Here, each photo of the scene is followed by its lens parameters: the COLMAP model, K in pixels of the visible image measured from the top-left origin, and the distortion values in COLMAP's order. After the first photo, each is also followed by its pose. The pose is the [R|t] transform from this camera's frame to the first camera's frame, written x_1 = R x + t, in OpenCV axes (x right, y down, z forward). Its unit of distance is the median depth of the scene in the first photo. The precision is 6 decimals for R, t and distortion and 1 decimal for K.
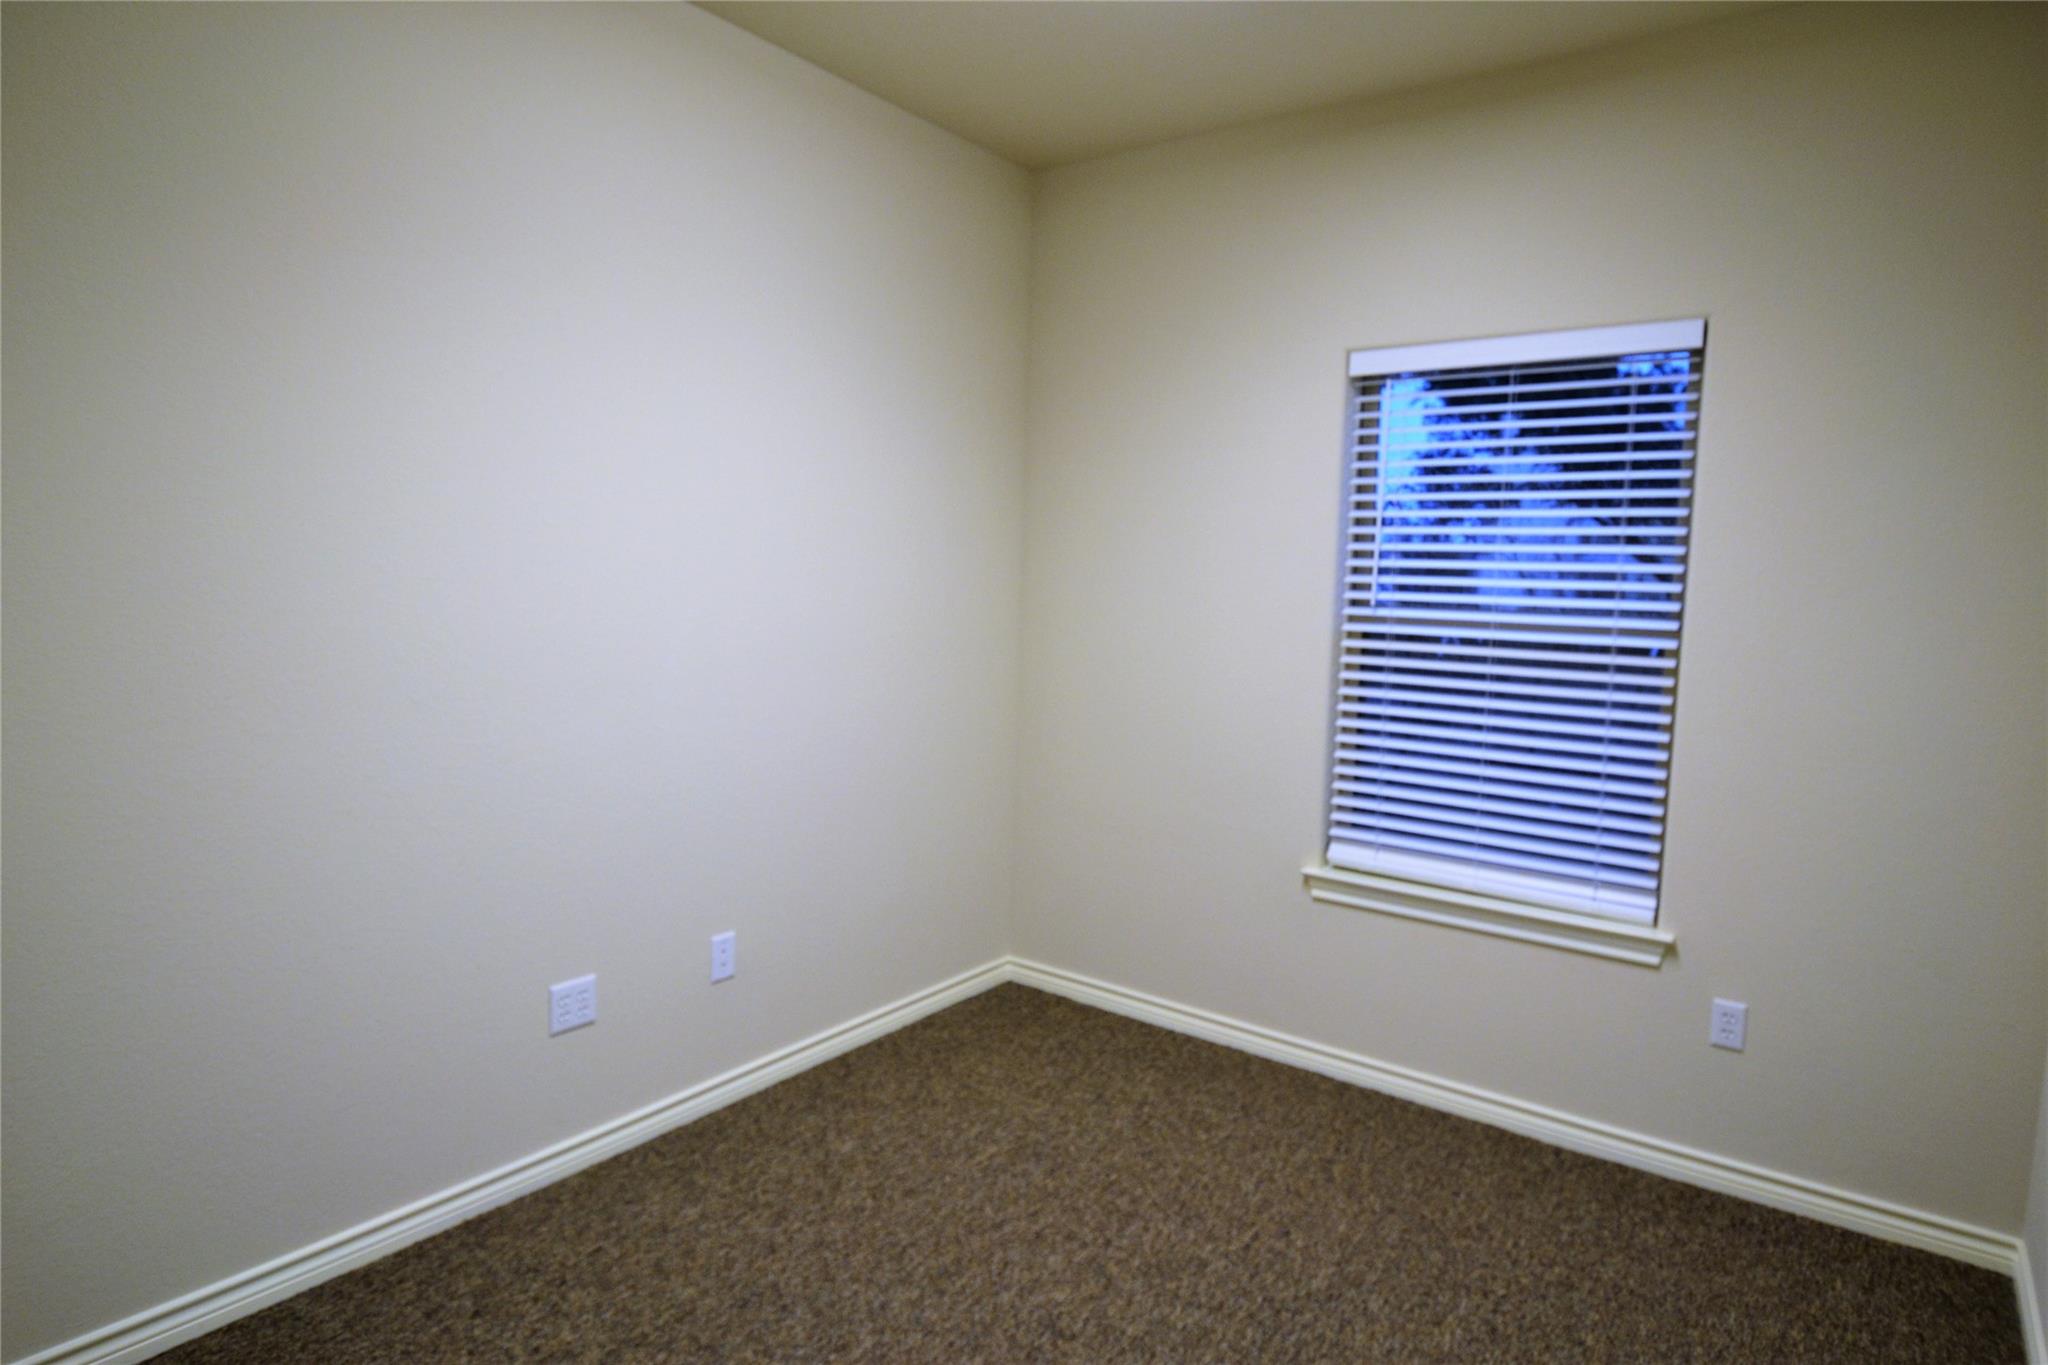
lens RADIAL K [[1127.1, 0, 1022.9], [0, 1127.1, 677.5], [0, 0, 1]] dist [0.004299, -0.024972]
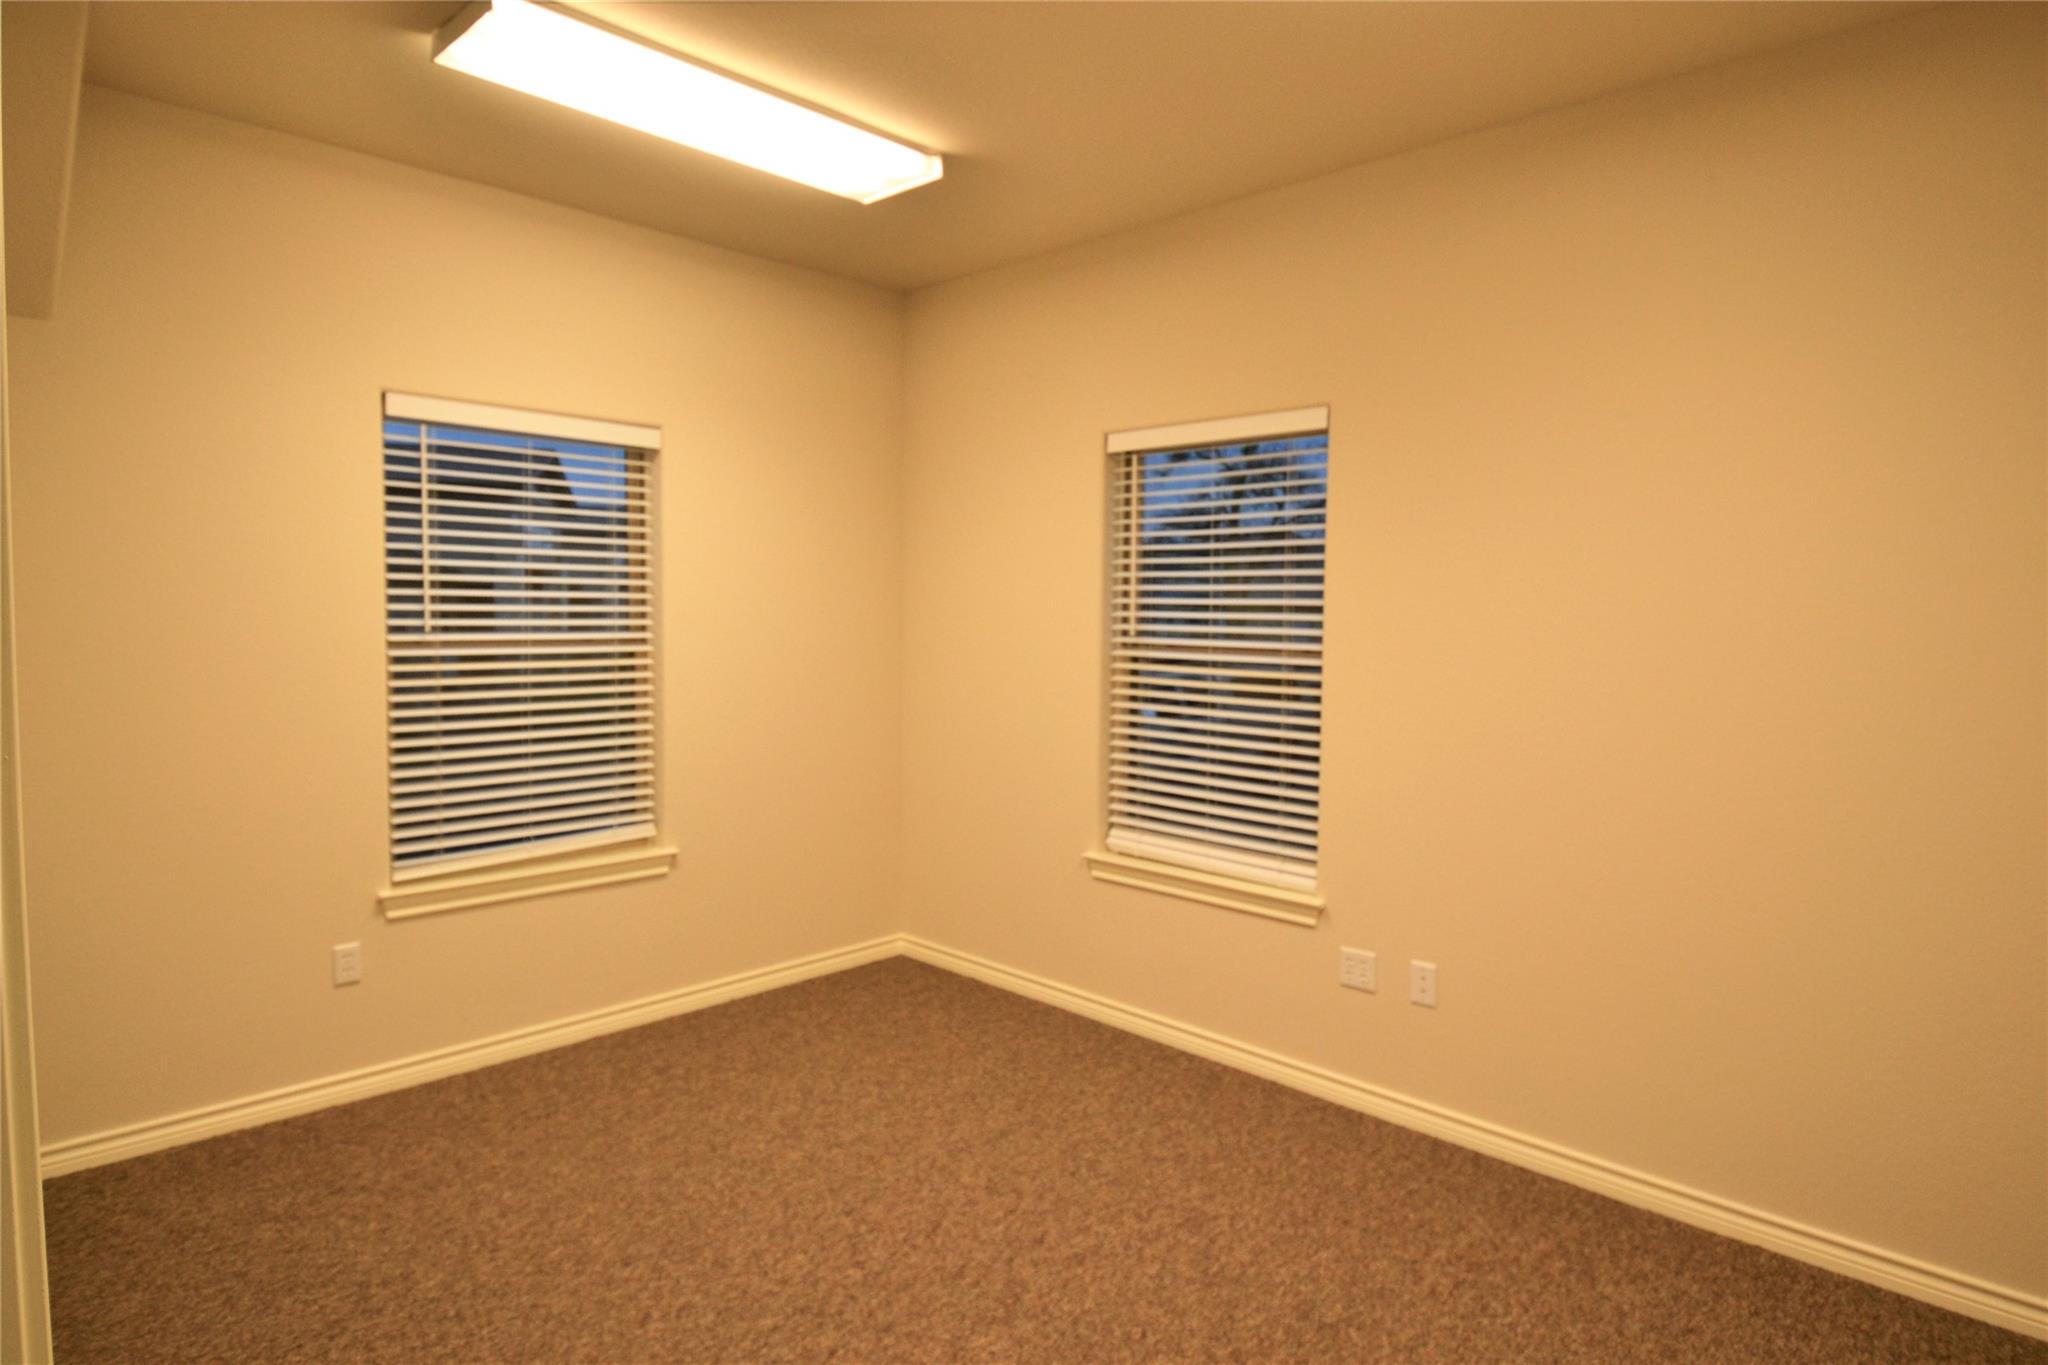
lens RADIAL K [[1152.4, 0, 1035.2], [0, 1152.4, 667.8], [0, 0, 1]] dist [0.028393, -0.033145]
pose [[0.992139, -0.003637, -0.125087, 0.360750], [-0.002782, 0.998690, -0.051100, 0.036893], [0.125109, 0.051046, 0.990829, -0.263284]]
